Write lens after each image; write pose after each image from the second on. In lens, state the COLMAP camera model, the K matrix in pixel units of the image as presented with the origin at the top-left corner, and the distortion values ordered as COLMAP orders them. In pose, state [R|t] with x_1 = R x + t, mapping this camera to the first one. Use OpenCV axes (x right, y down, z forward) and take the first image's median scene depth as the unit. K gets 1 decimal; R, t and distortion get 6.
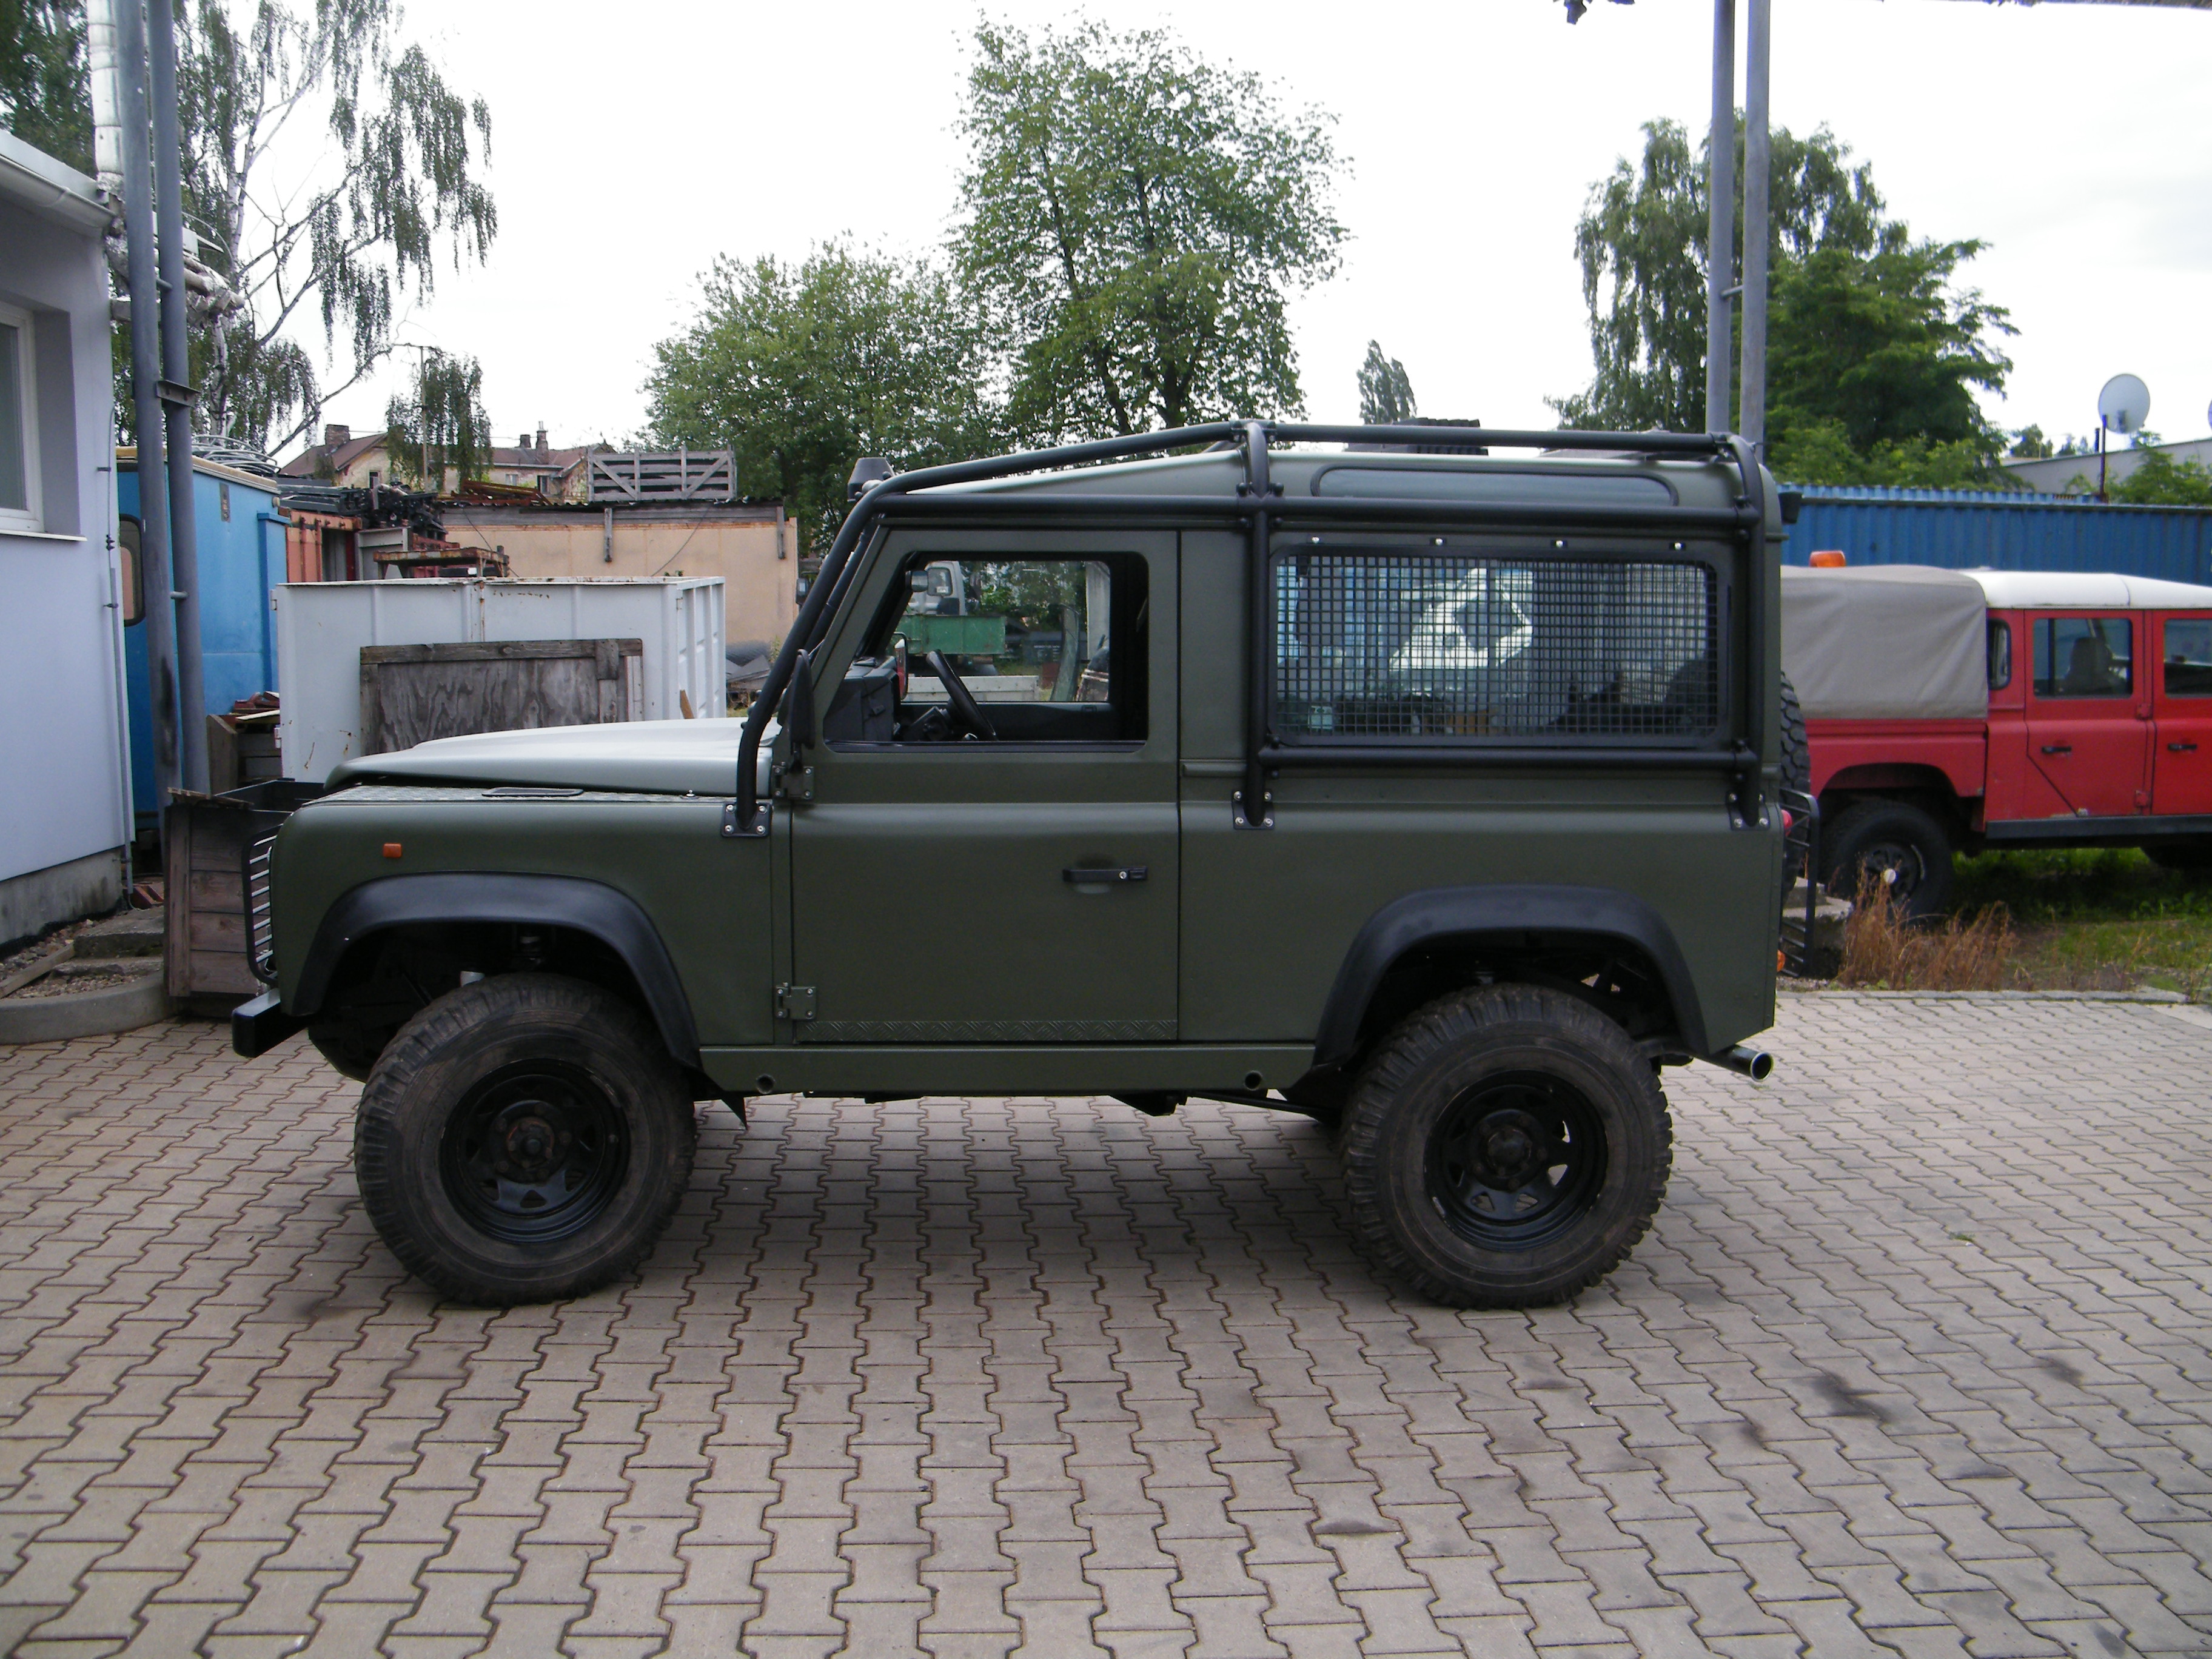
lens RADIAL K [[1862.0, 0, 1106.0], [0, 1862.0, 829.5], [0, 0, 1]] dist [-0.190195, 0.173523]
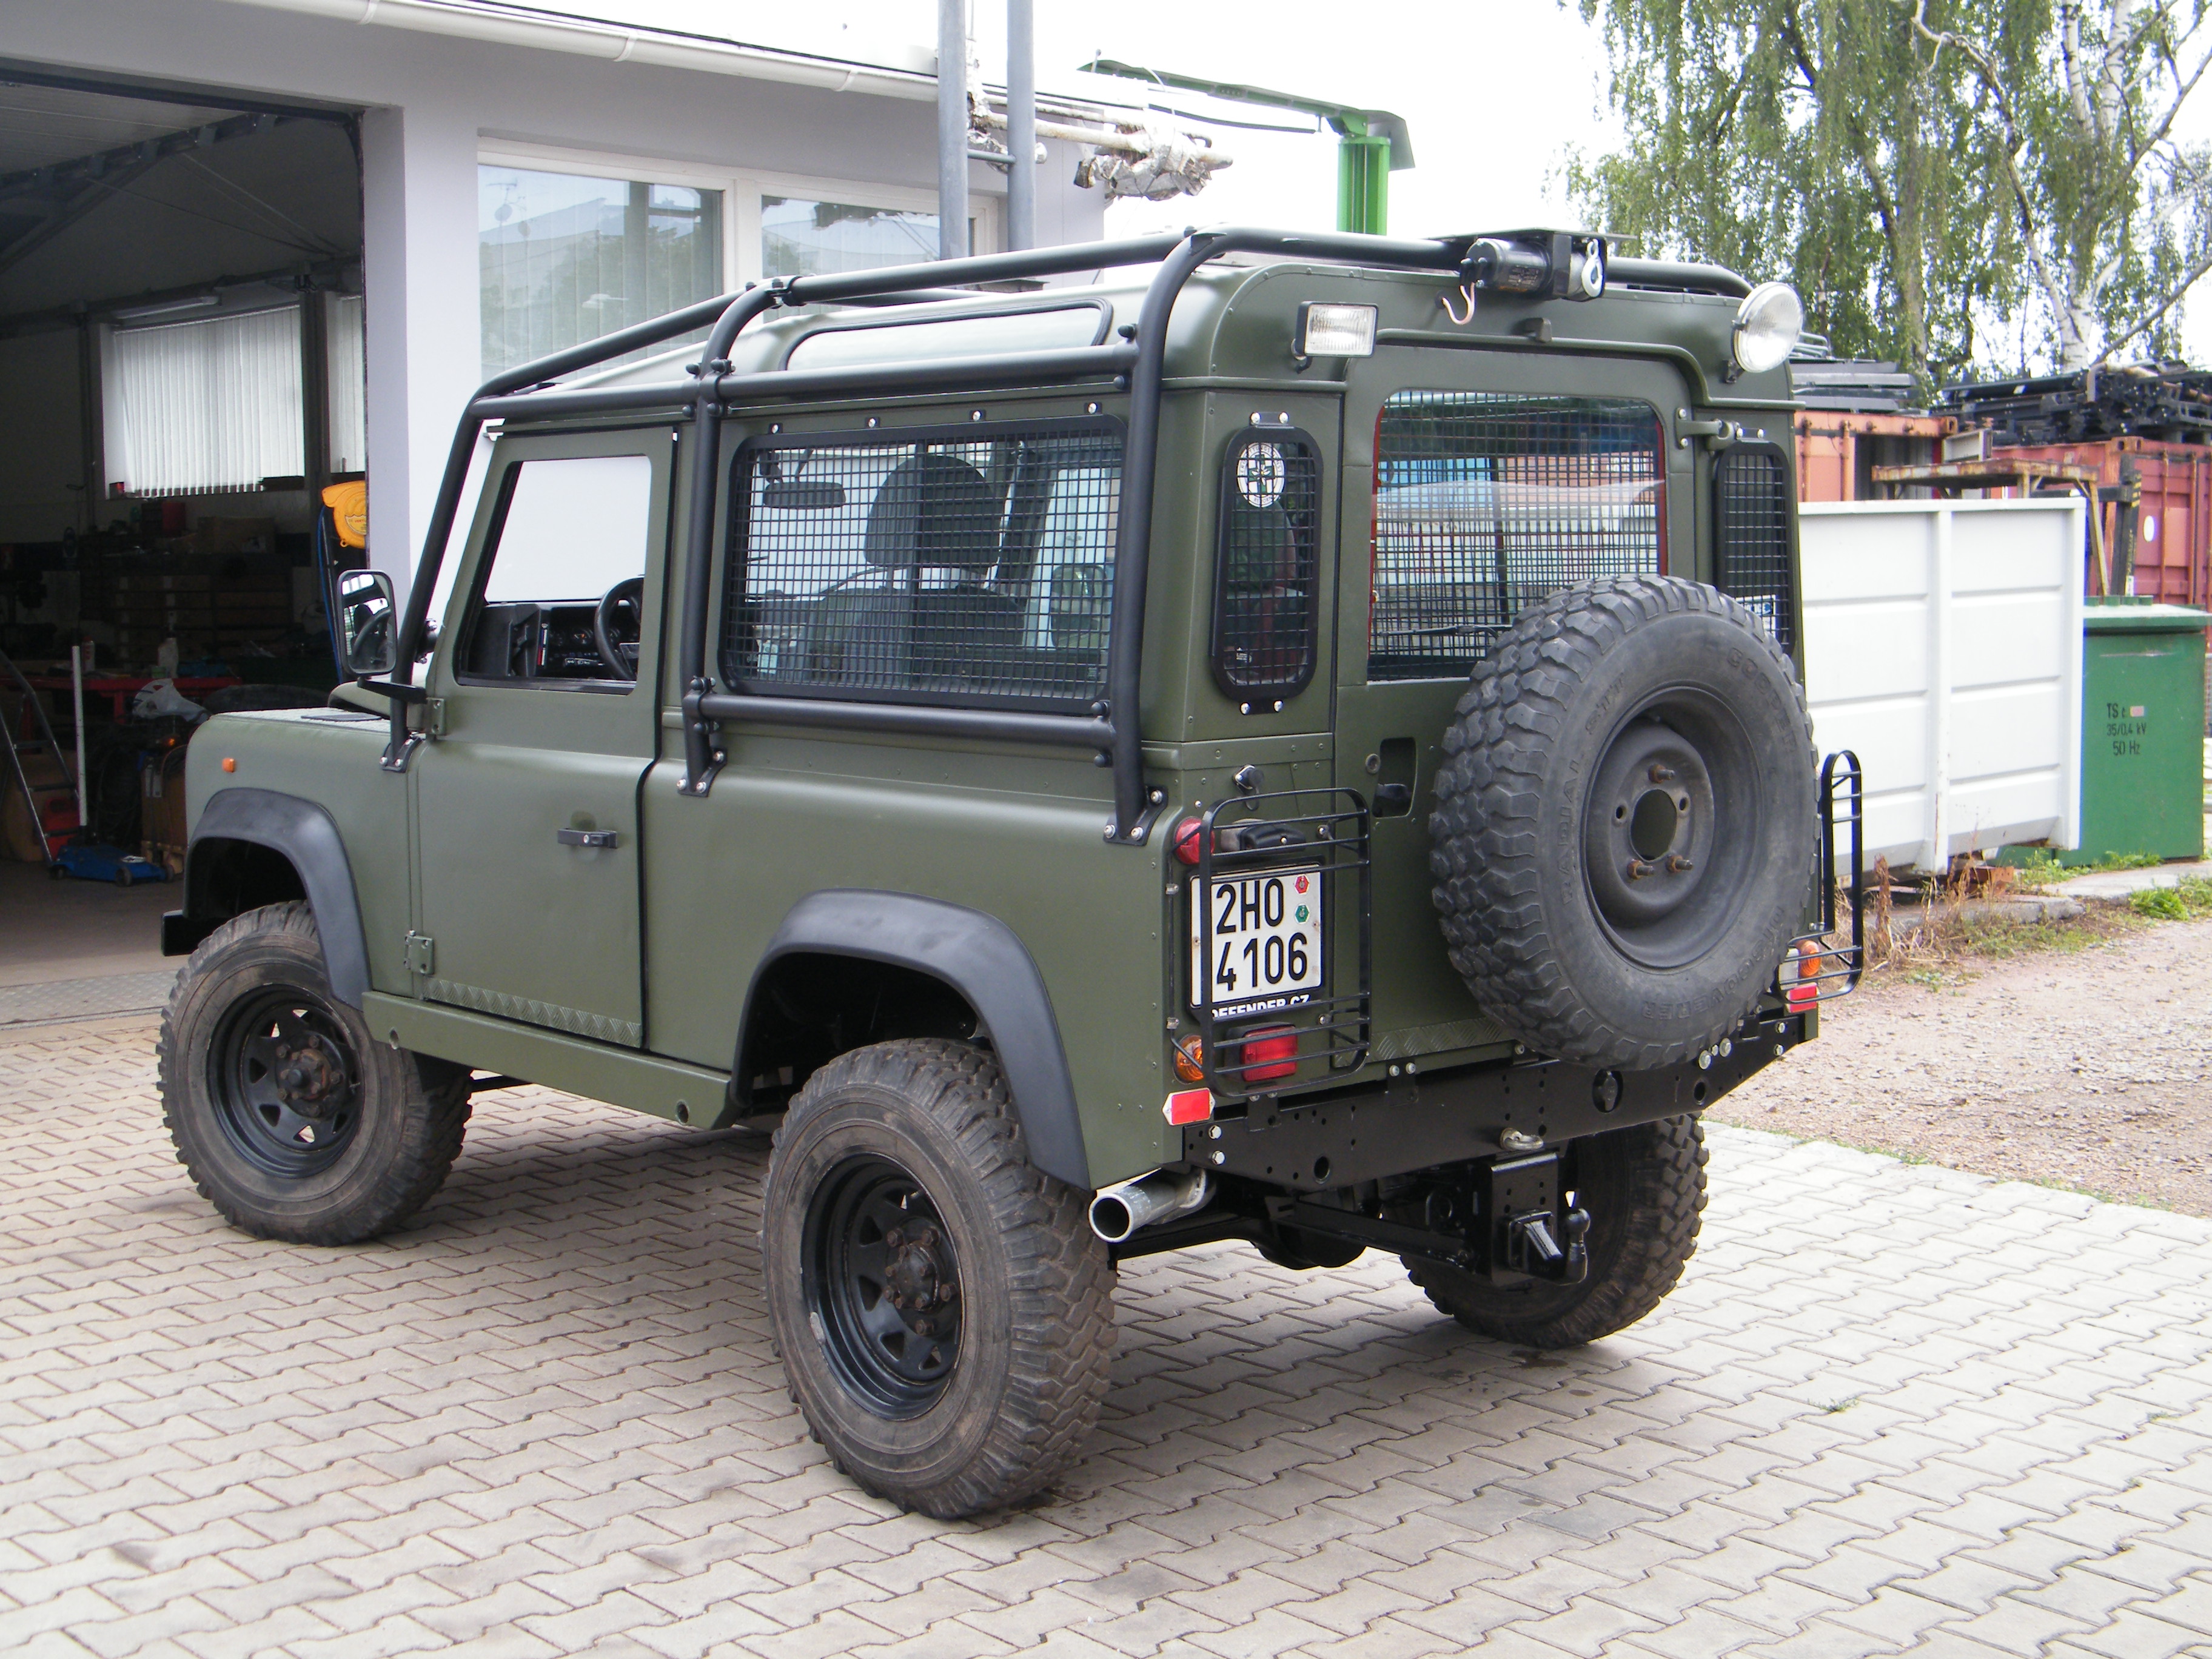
lens RADIAL K [[2921.9, 0, 1106.0], [0, 2921.9, 829.5], [0, 0, 1]] dist [0.071214, 0.016778]
pose [[0.596529, 0.063344, -0.800088, 1.180824], [-0.088828, 0.995967, 0.012623, -0.016920], [0.797661, 0.063540, 0.599750, 0.380750]]
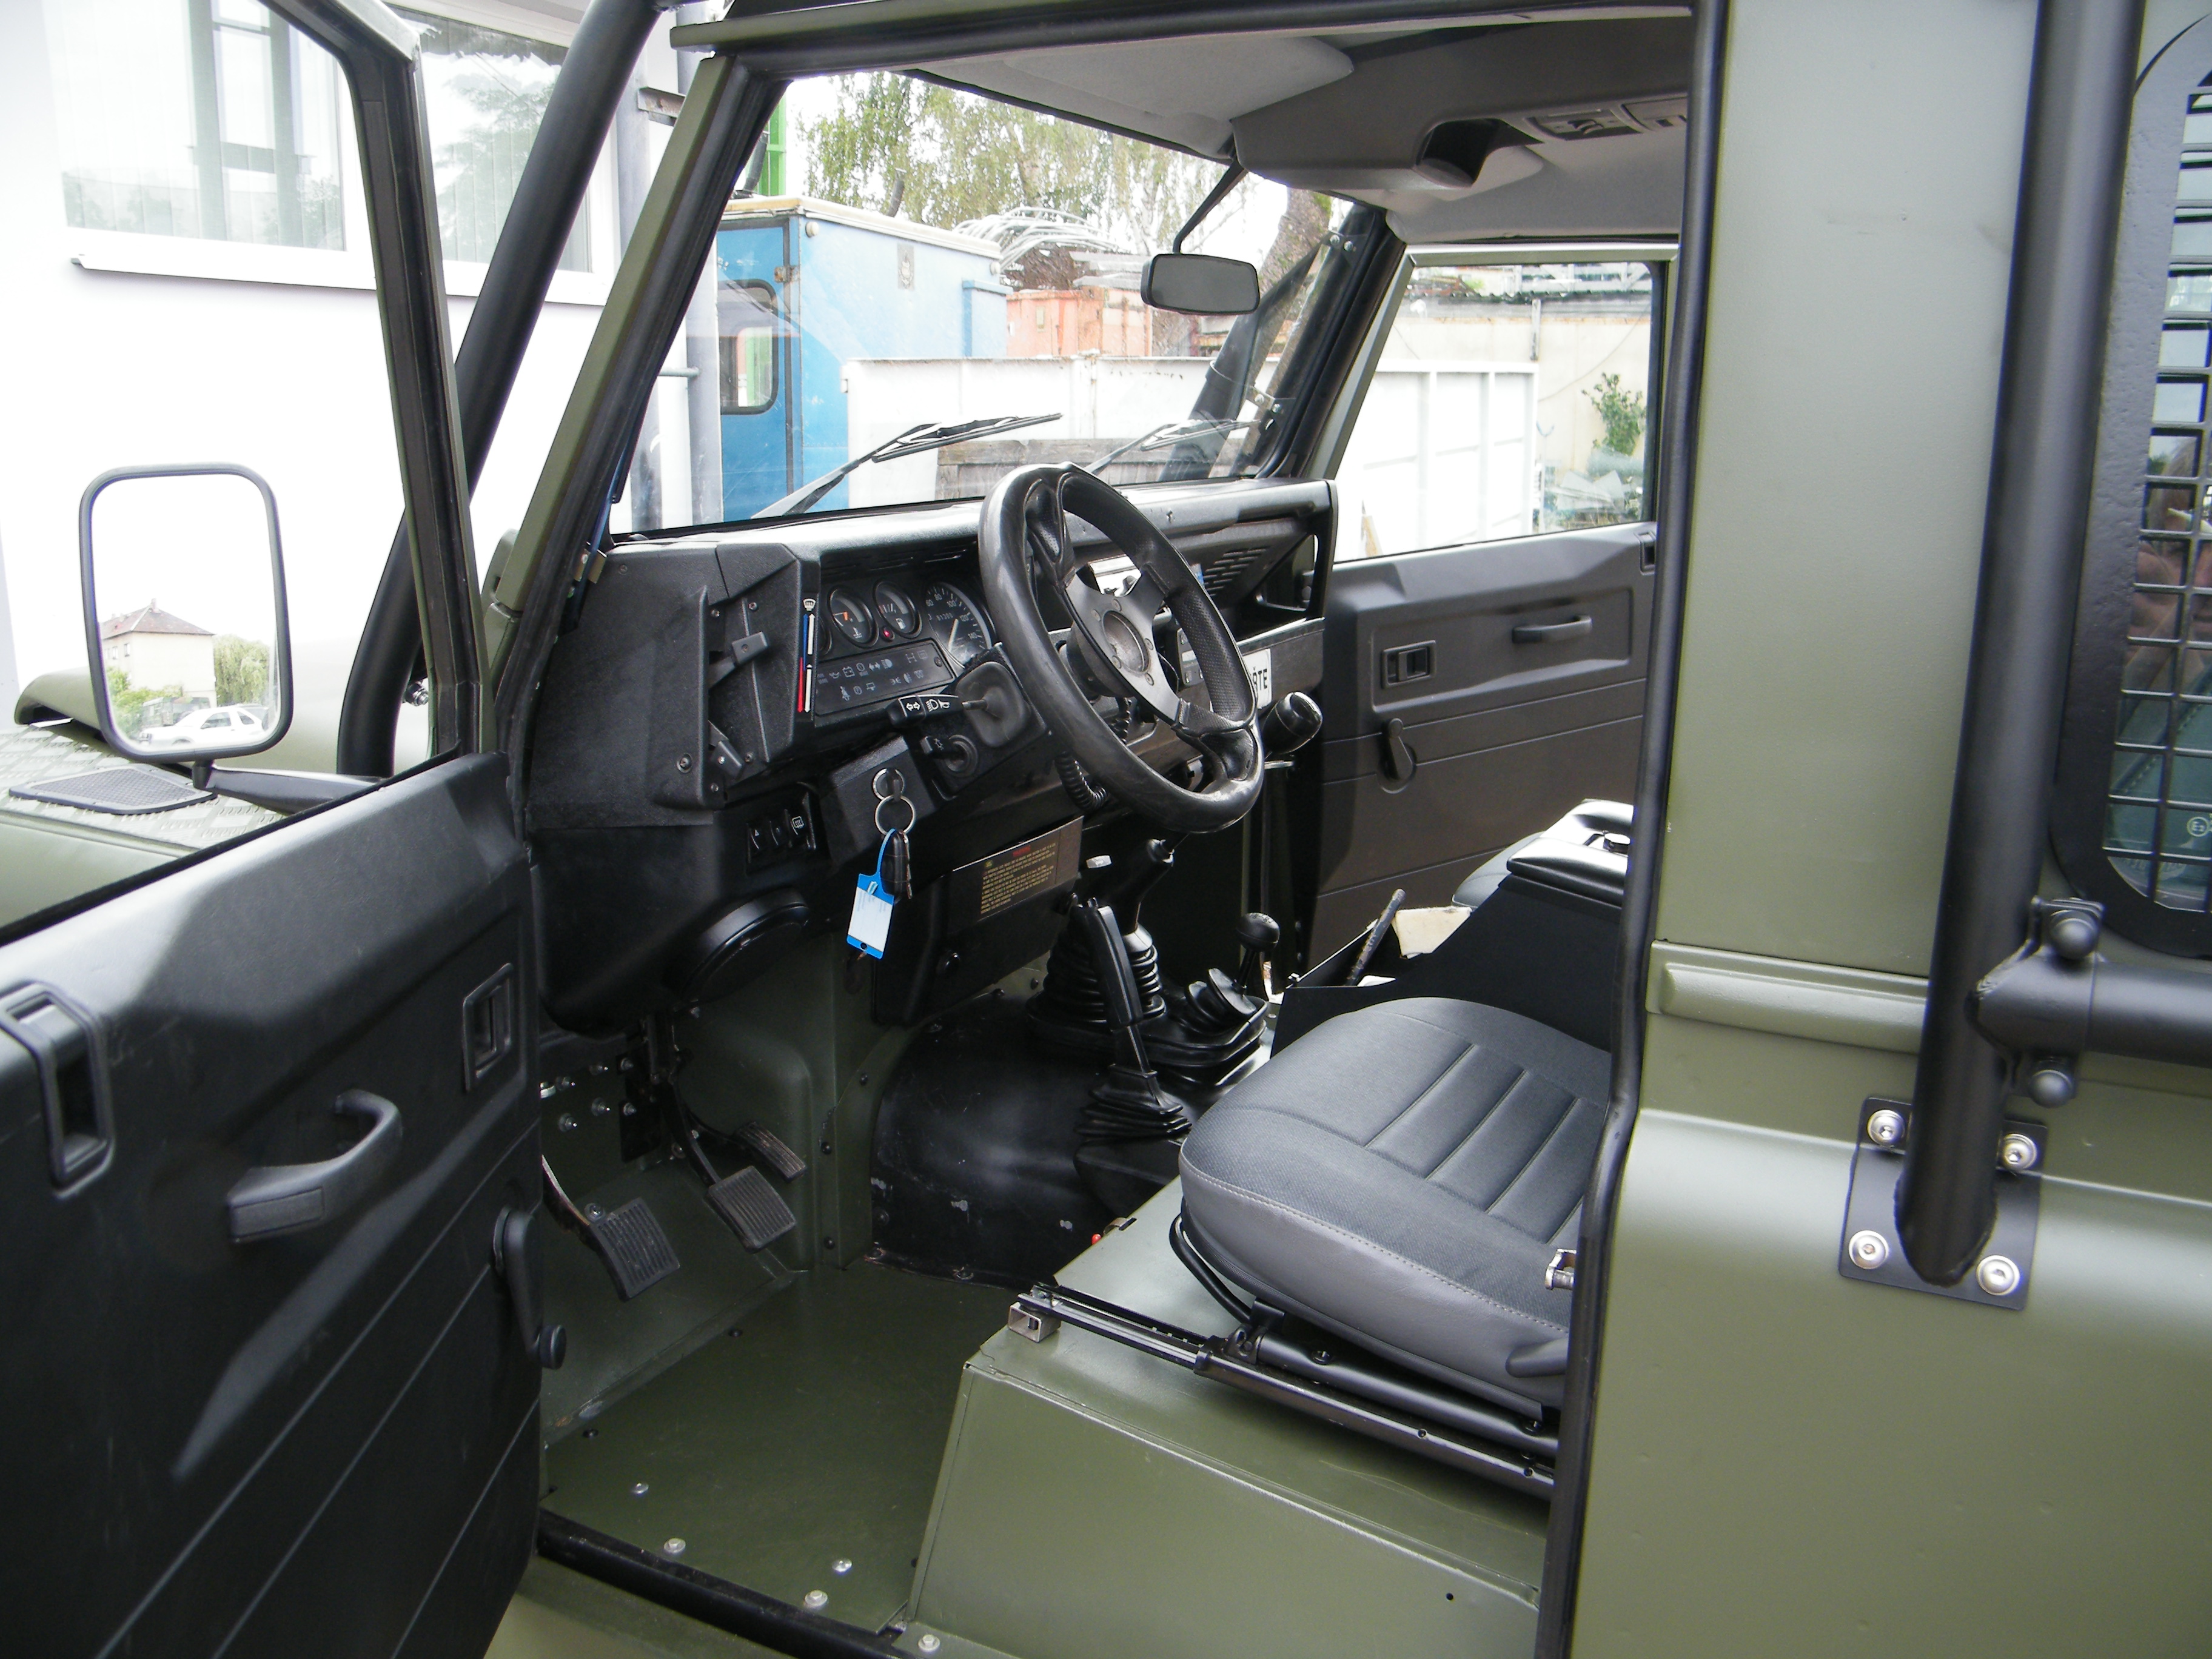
lens RADIAL K [[1862.0, 0, 1106.0], [0, 1862.0, 829.5], [0, 0, 1]] dist [-0.190195, 0.173523]
pose [[0.863988, 0.113634, -0.490522, 0.092102], [-0.062848, 0.990920, 0.118857, -0.075864], [0.499574, -0.071863, 0.863285, 0.745644]]
